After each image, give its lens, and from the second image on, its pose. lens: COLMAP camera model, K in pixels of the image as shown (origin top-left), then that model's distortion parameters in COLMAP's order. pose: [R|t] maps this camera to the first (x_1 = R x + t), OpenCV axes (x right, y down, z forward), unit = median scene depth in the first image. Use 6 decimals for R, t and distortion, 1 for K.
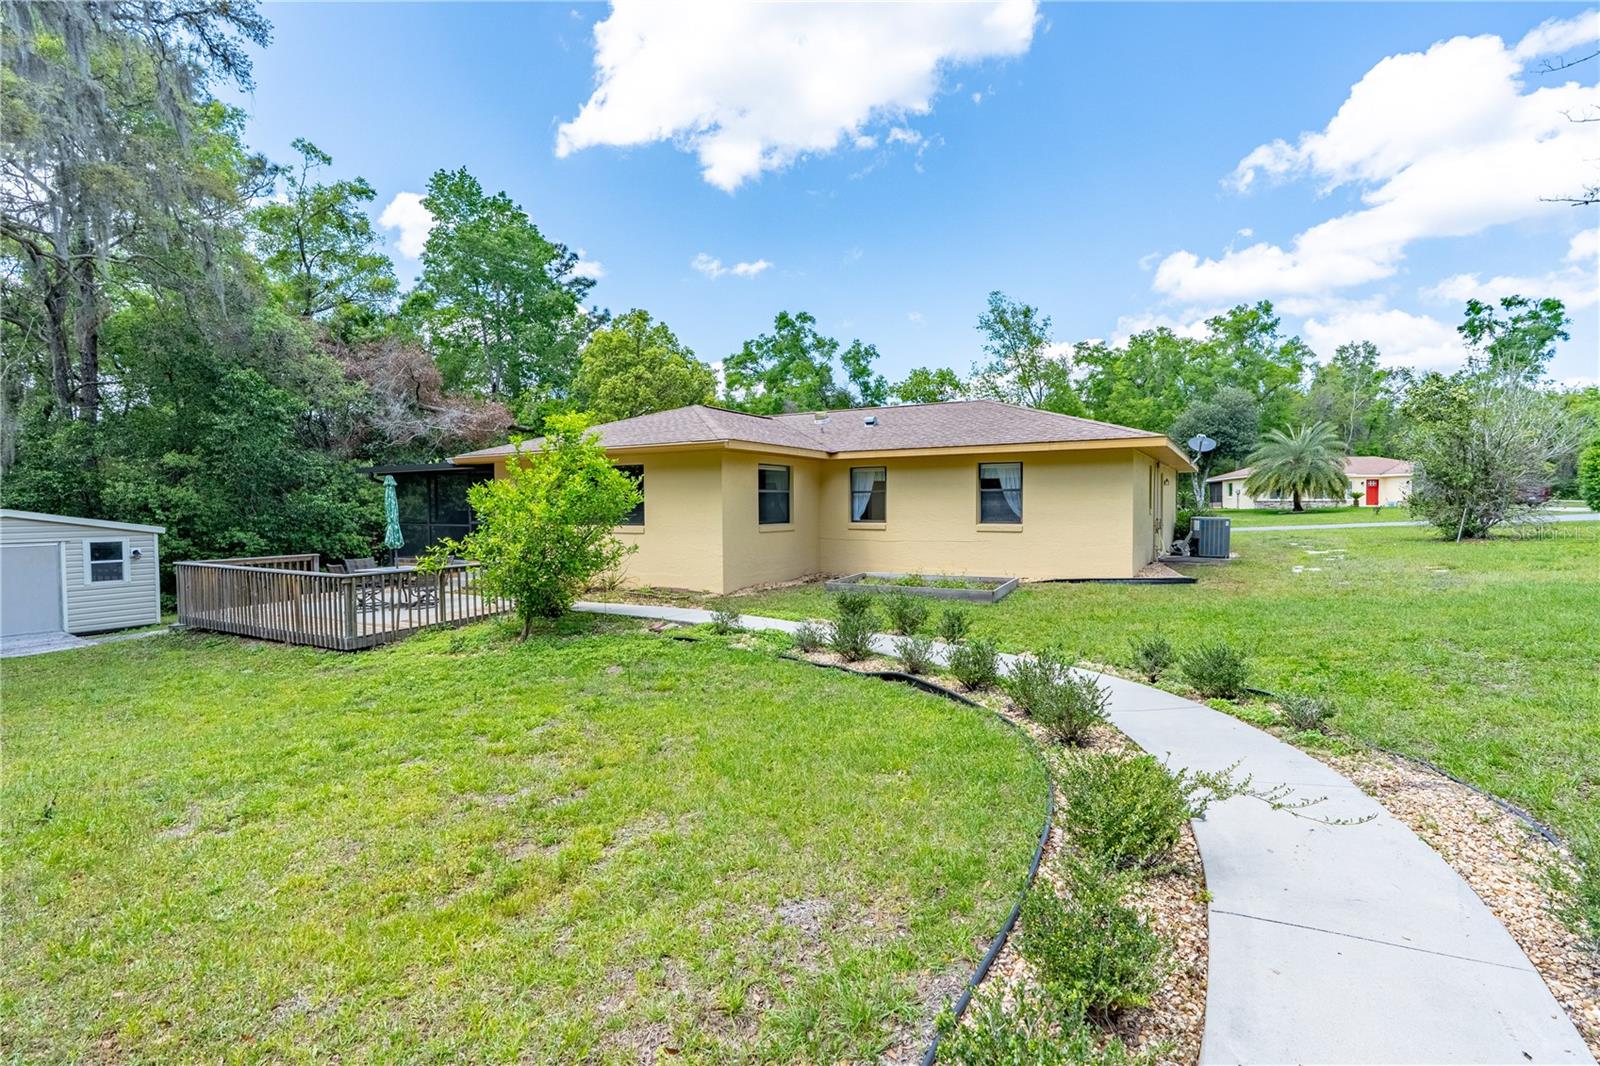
lens RADIAL K [[724.6, 0, 802.6], [0, 724.6, 538.8], [0, 0, 1]] dist [0.002210, 0.000222]
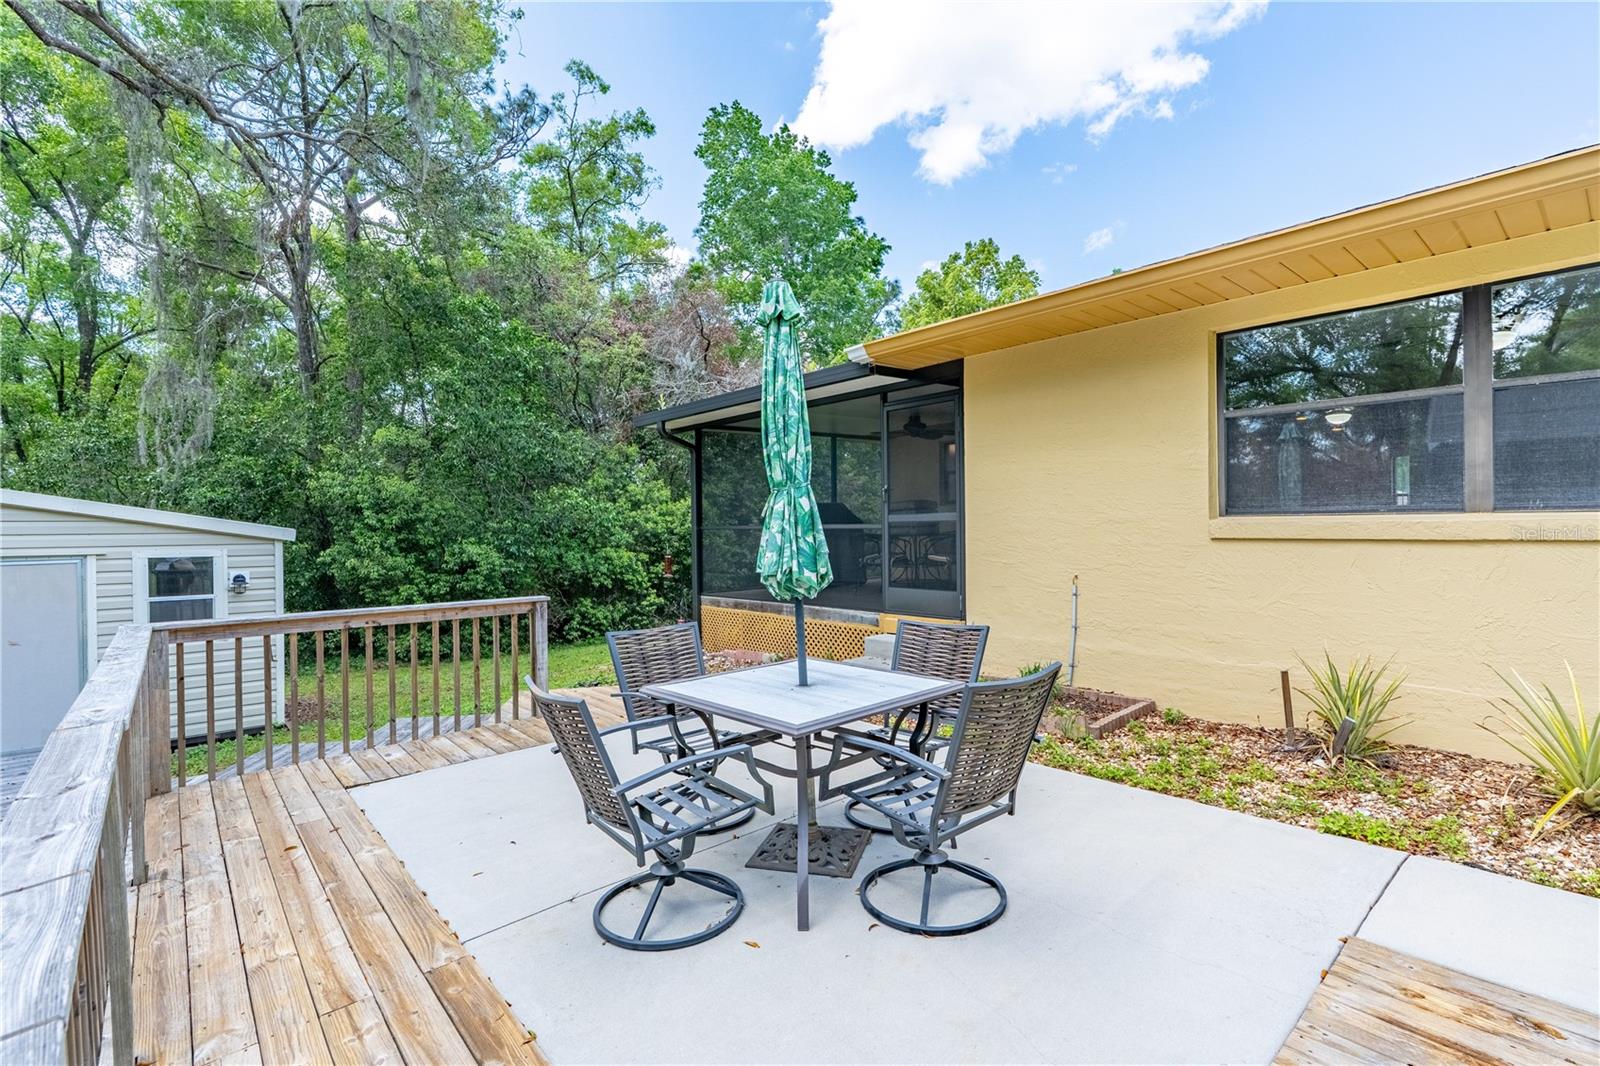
lens RADIAL K [[724.6, 0, 796.9], [0, 724.6, 533.0], [0, 0, 1]] dist [0.002210, 0.000222]
pose [[0.951770, -0.001362, -0.306808, -0.272307], [-0.010163, 0.999301, -0.035962, 0.000852], [0.306643, 0.037346, 0.951092, 0.430965]]
